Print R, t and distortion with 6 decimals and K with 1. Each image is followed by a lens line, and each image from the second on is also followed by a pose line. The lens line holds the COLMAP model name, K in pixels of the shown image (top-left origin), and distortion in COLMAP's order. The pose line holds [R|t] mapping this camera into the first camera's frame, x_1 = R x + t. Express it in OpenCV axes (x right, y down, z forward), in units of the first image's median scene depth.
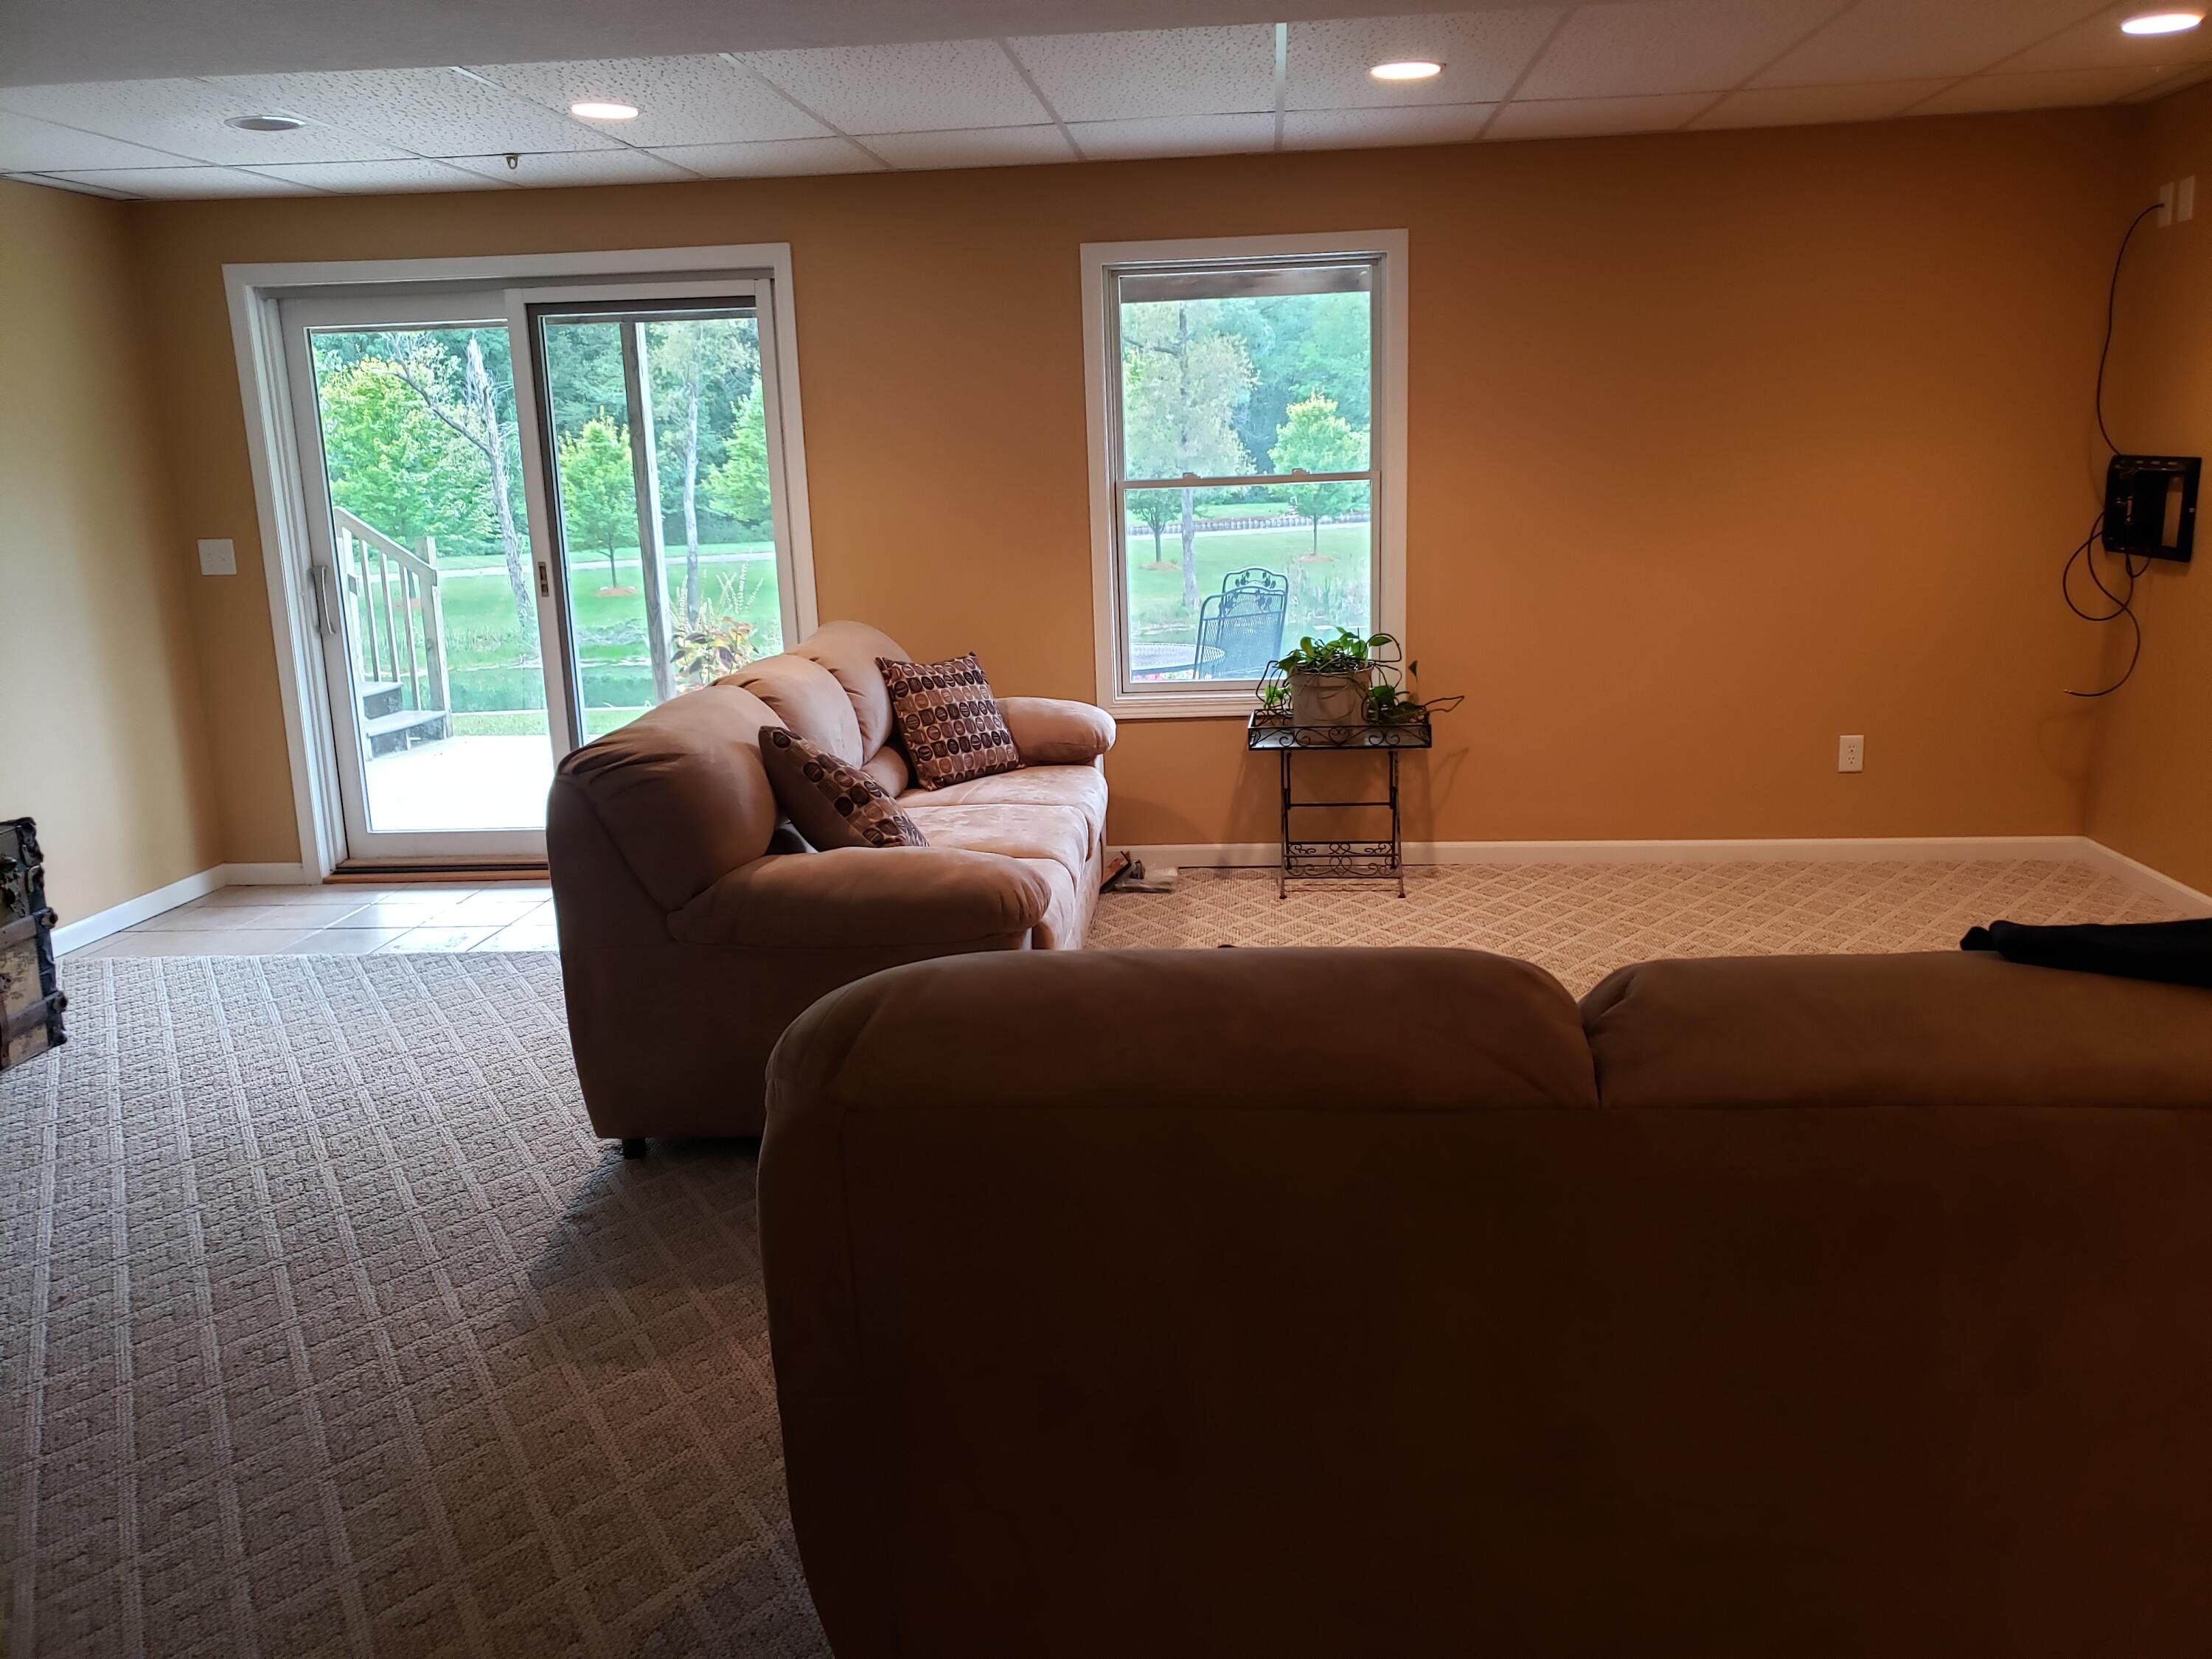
lens RADIAL K [[1714.5, 0, 1108.3], [0, 1714.5, 812.4], [0, 0, 1]] dist [0.003685, 0.006315]
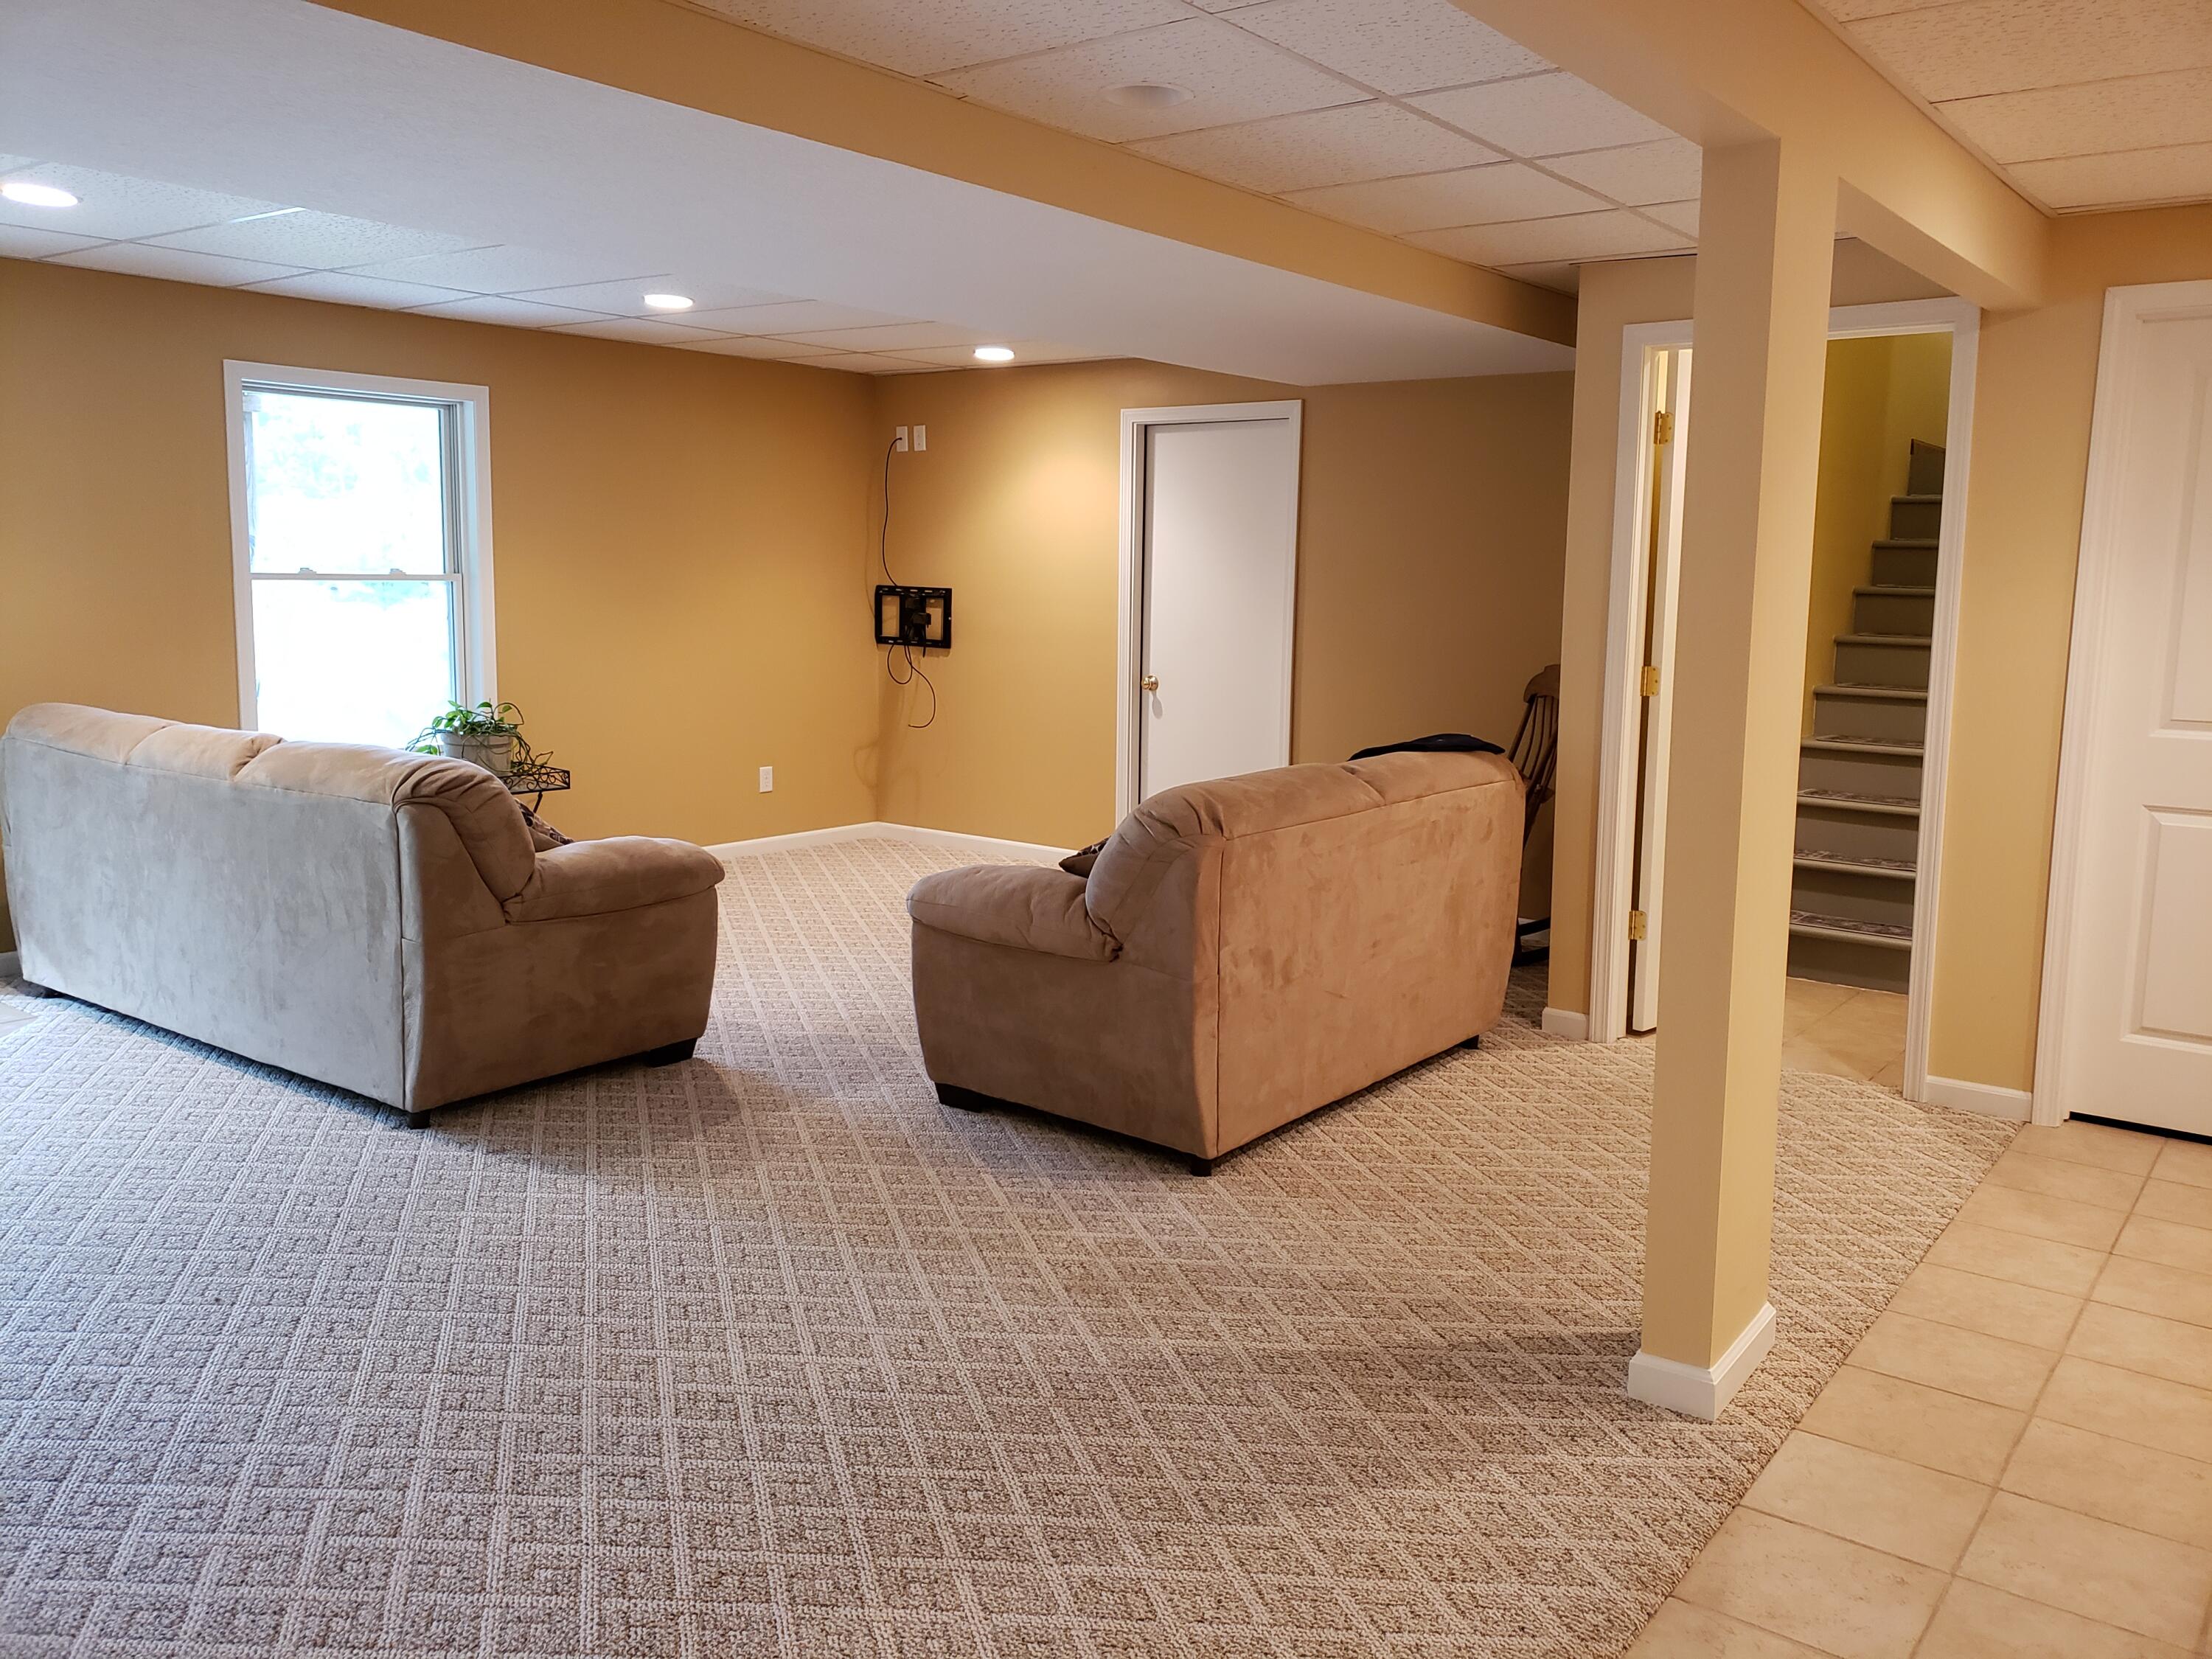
lens RADIAL K [[1714.5, 0, 1099.9], [0, 1714.5, 830.0], [0, 0, 1]] dist [0.003685, 0.006315]
pose [[0.535059, -0.082085, 0.840817, -0.675441], [0.137048, 0.990519, 0.009488, 0.035101], [-0.833624, 0.110156, 0.541236, -0.029856]]
